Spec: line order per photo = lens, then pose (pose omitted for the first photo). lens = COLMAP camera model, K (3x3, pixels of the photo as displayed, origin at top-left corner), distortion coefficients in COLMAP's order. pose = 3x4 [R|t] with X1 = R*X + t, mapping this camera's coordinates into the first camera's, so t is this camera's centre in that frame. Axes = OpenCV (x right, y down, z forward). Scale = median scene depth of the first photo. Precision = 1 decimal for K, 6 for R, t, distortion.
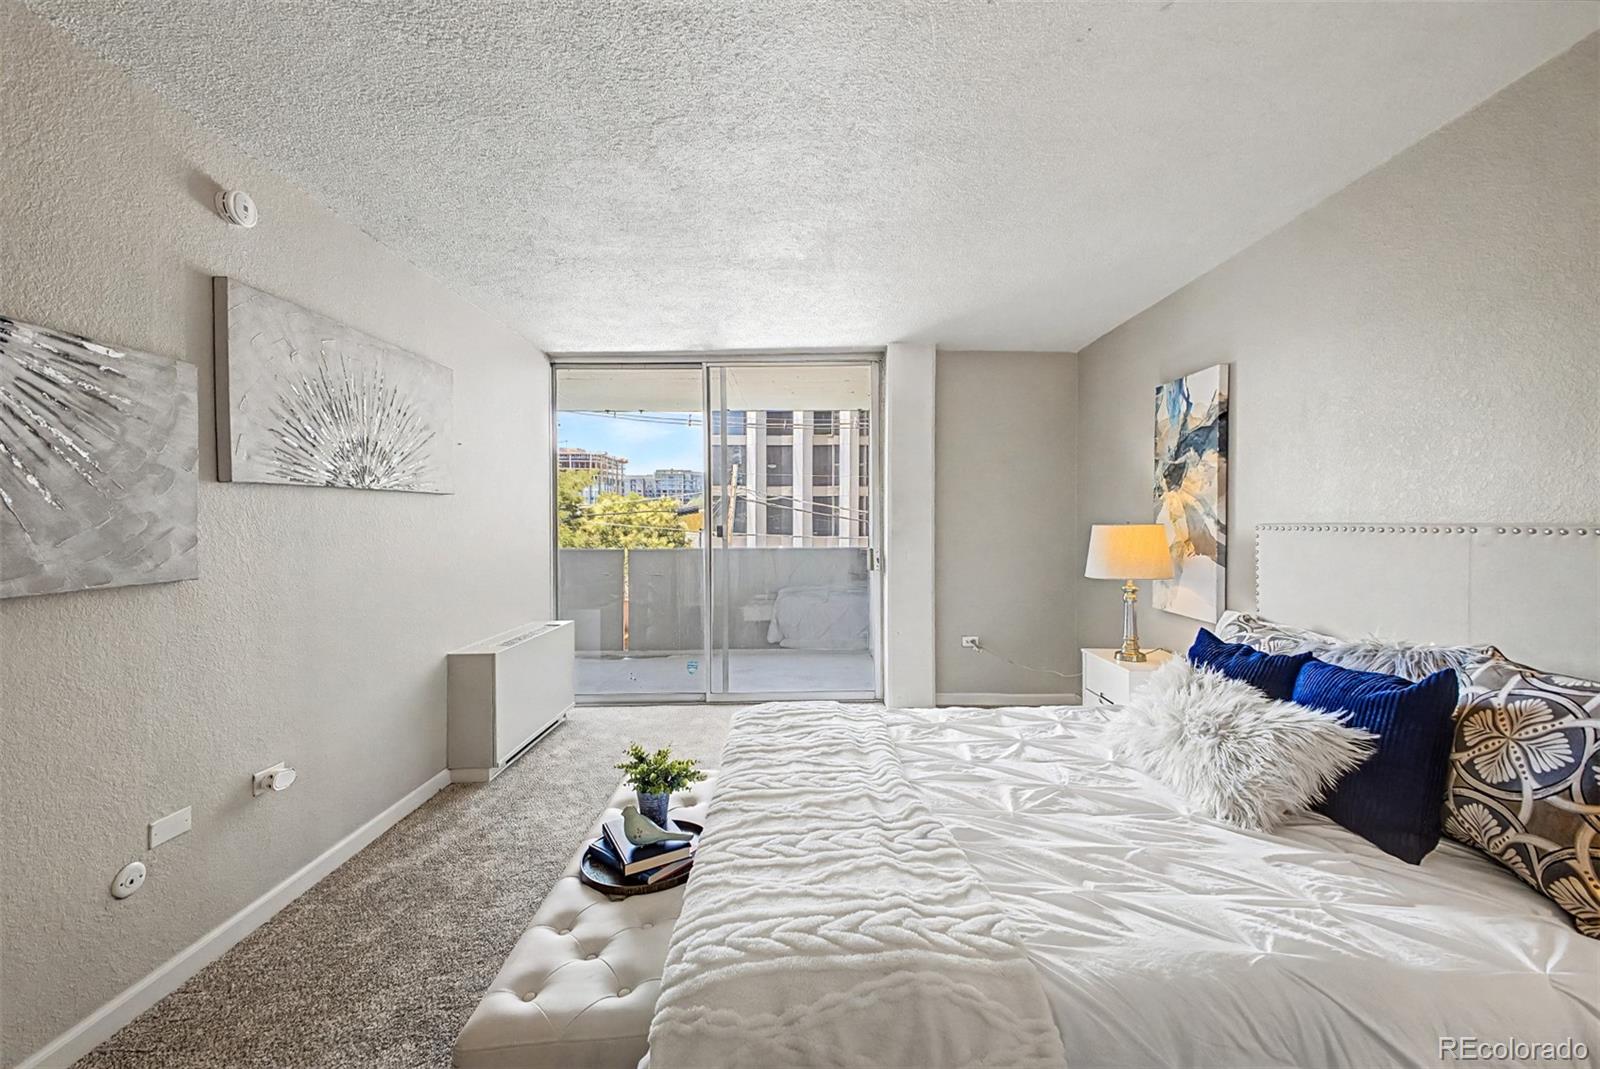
lens RADIAL K [[628.0, 0, 792.0], [0, 628.0, 532.3], [0, 0, 1]] dist [0.014236, -0.007051]
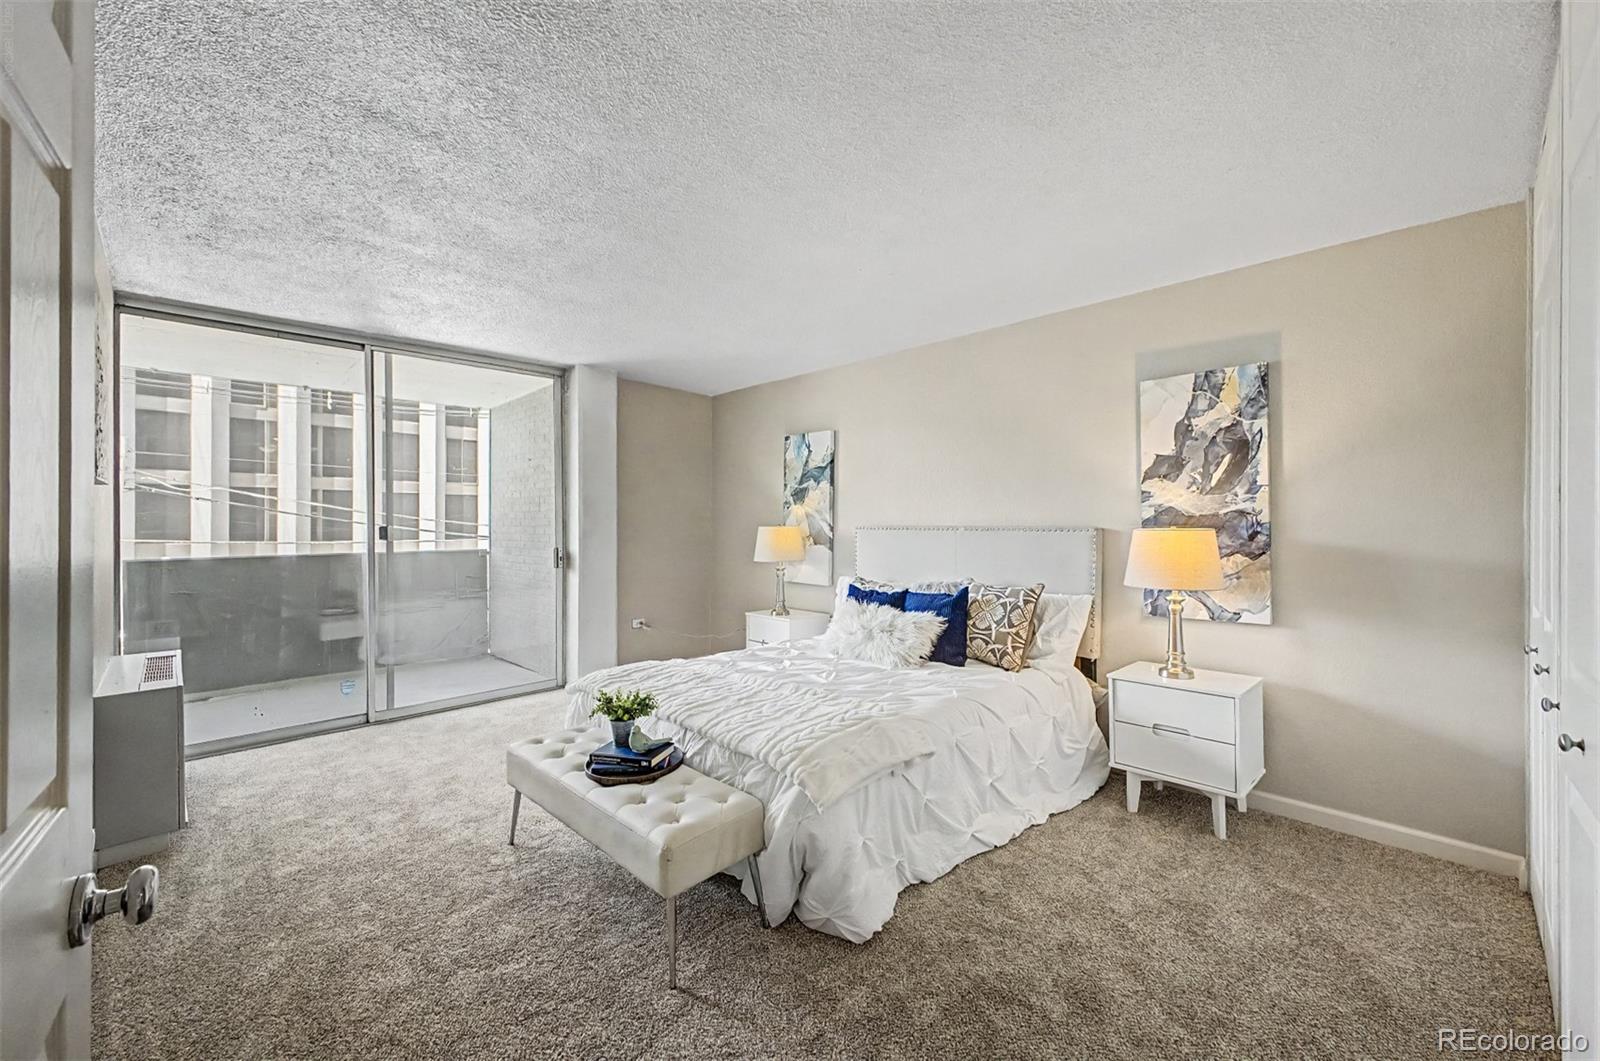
lens RADIAL K [[636.3, 0, 803.0], [0, 636.3, 526.8], [0, 0, 1]] dist [0.020906, -0.003564]
pose [[0.718919, 0.004400, 0.695080, -0.838200], [0.004198, 0.999934, -0.010672, 0.009504], [-0.695081, 0.010590, 0.718853, -0.240197]]
